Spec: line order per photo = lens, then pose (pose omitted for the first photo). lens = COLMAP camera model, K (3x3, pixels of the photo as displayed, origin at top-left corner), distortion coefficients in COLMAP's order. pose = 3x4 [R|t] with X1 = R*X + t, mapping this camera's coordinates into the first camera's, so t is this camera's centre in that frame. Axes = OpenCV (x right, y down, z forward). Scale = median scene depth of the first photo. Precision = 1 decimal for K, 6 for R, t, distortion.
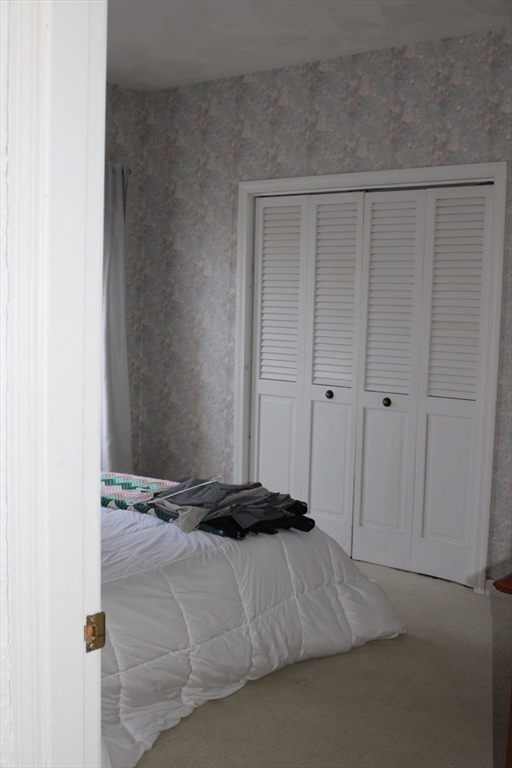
lens RADIAL K [[842.9, 0, 256.0], [0, 842.9, 384.0], [0, 0, 1]] dist [-0.031907, 0.000000]
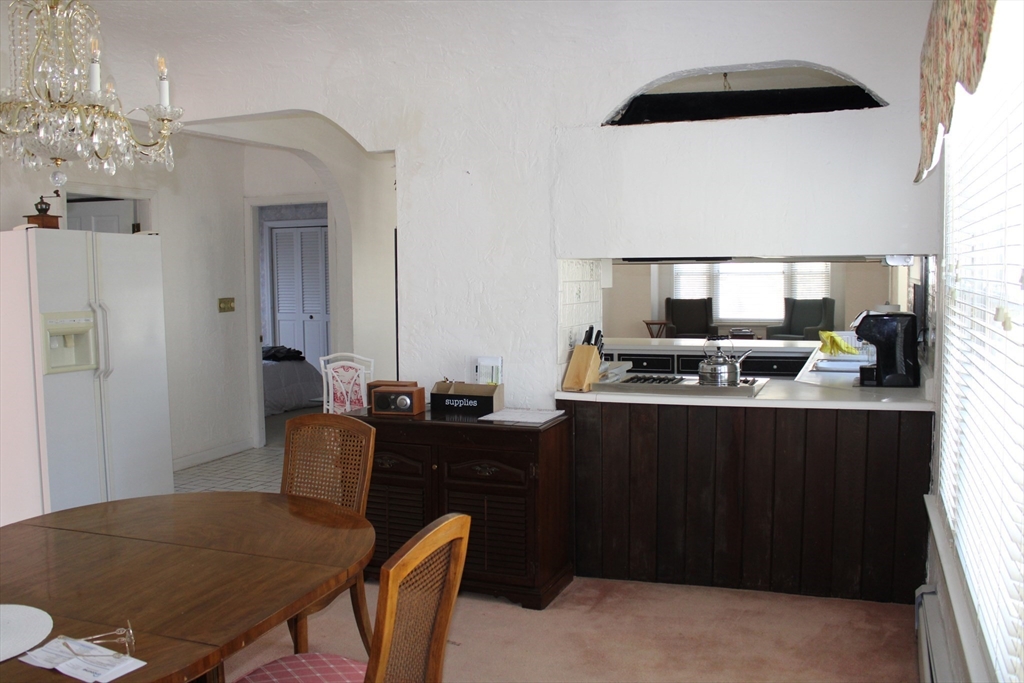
lens RADIAL K [[915.8, 0, 509.6], [0, 915.8, 342.2], [0, 0, 1]] dist [-0.090874, 0.051391]
pose [[0.960757, -0.056784, 0.271516, -0.067807], [0.059619, 0.998219, -0.002196, 0.115669], [-0.270908, 0.018298, 0.962431, -1.477084]]
